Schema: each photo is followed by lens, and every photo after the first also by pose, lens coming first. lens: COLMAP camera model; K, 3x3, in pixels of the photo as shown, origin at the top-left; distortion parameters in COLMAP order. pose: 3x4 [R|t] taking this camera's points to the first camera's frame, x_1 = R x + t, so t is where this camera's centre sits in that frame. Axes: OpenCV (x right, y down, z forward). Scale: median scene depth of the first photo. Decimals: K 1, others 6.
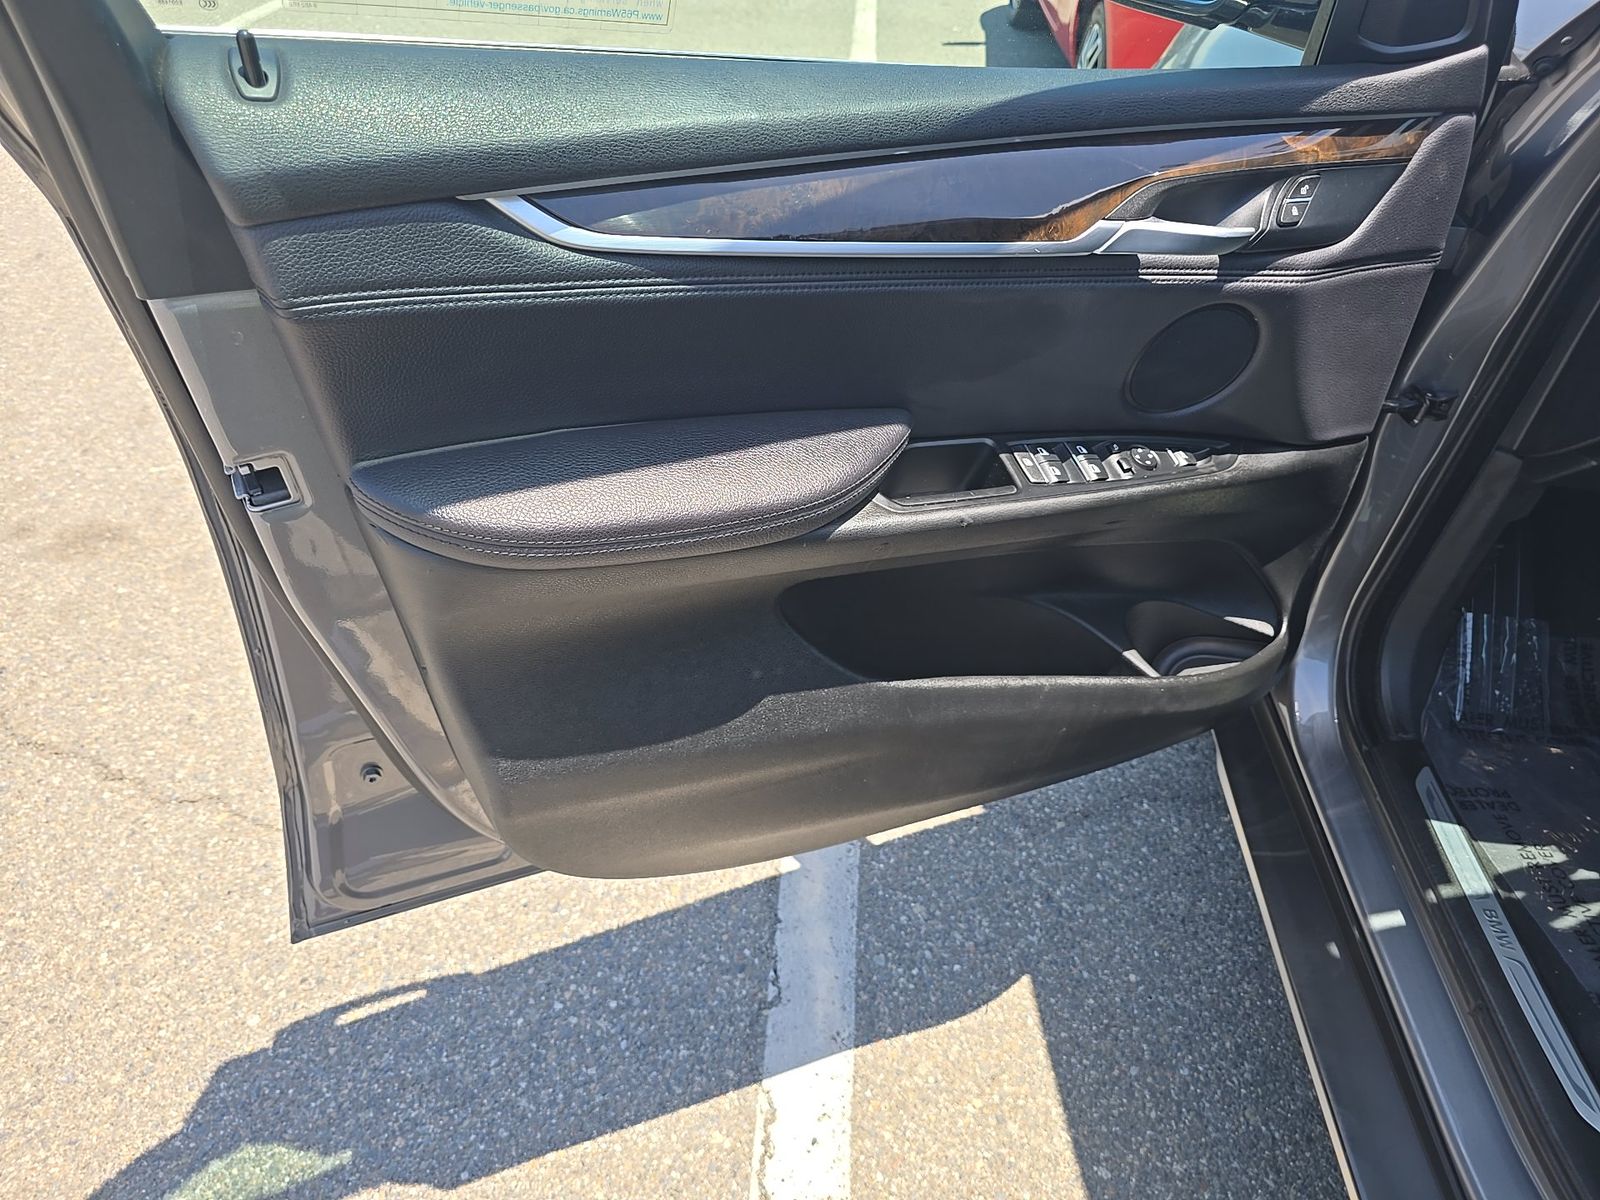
lens RADIAL K [[1107.2, 0, 800.0], [0, 1107.2, 600.0], [0, 0, 1]] dist [0.034400, -0.034366]
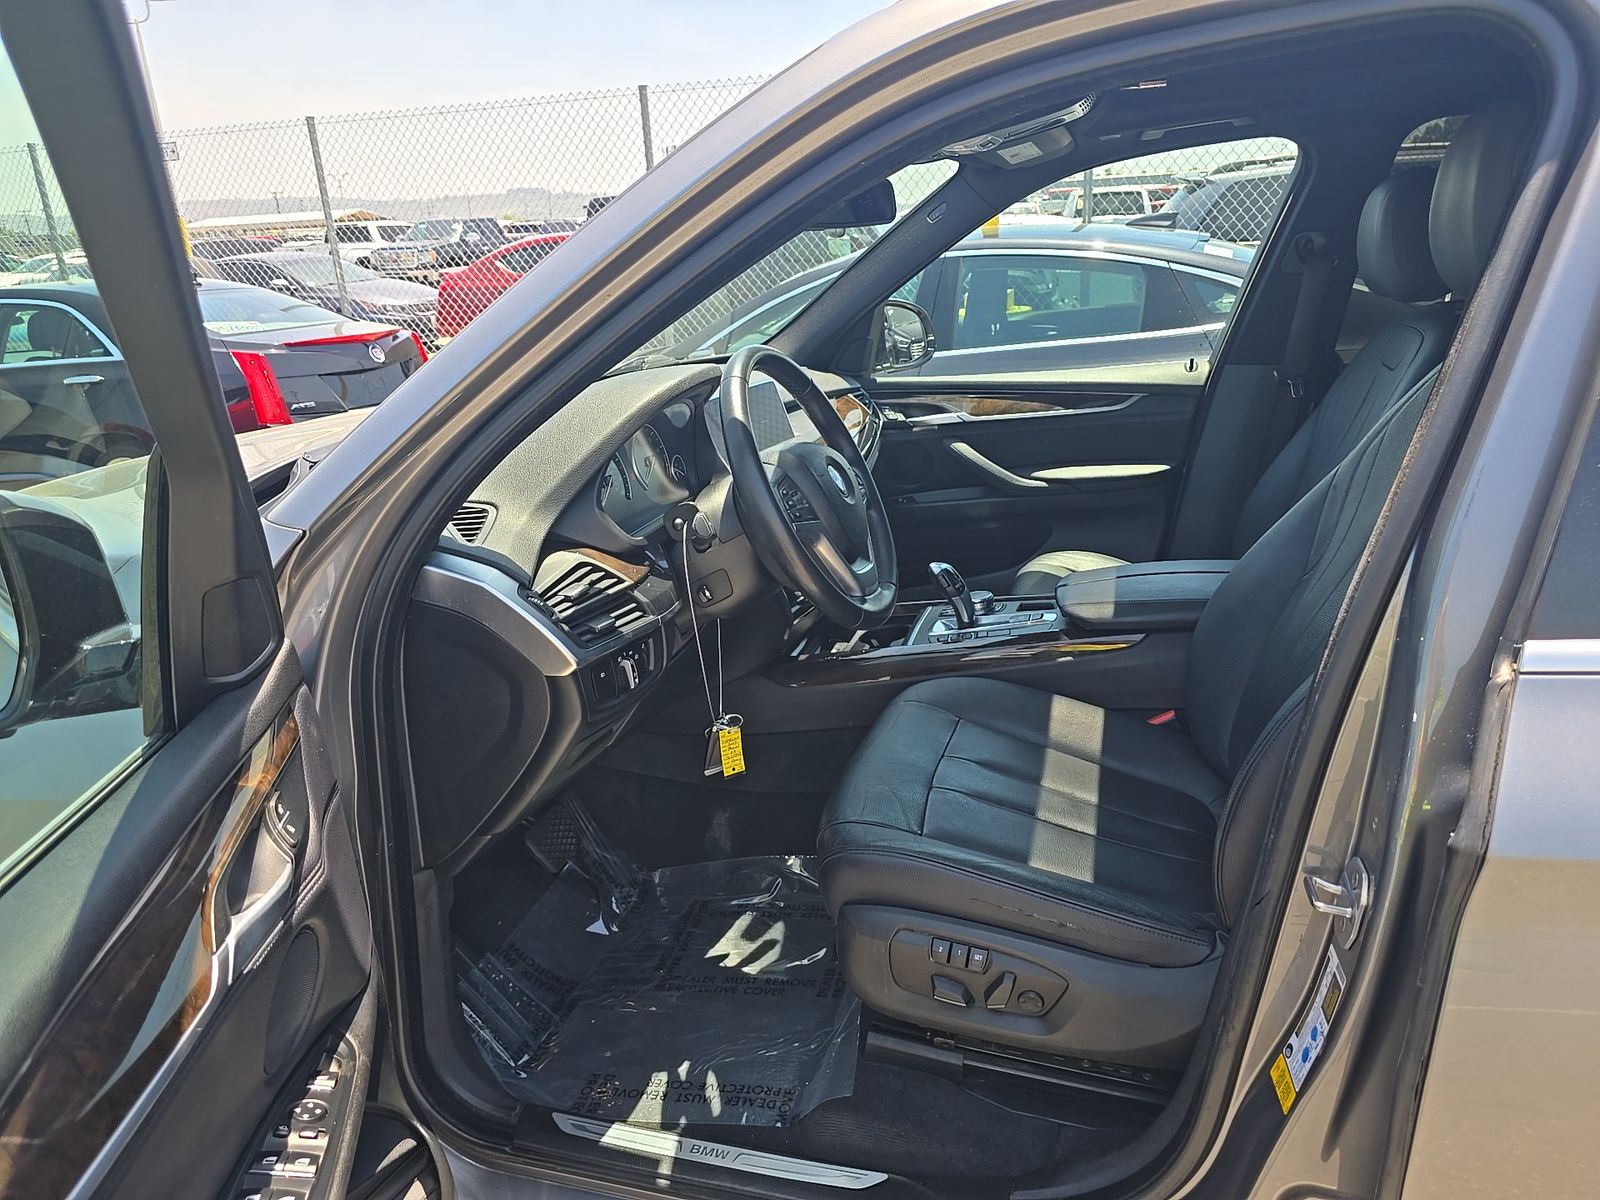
lens RADIAL K [[1107.2, 0, 800.0], [0, 1107.2, 600.0], [0, 0, 1]] dist [0.034400, -0.034366]
pose [[0.225878, -0.371027, 0.900732, -0.209711], [0.663355, 0.735712, 0.136702, -0.234483], [-0.713400, 0.566627, 0.412304, 0.085221]]
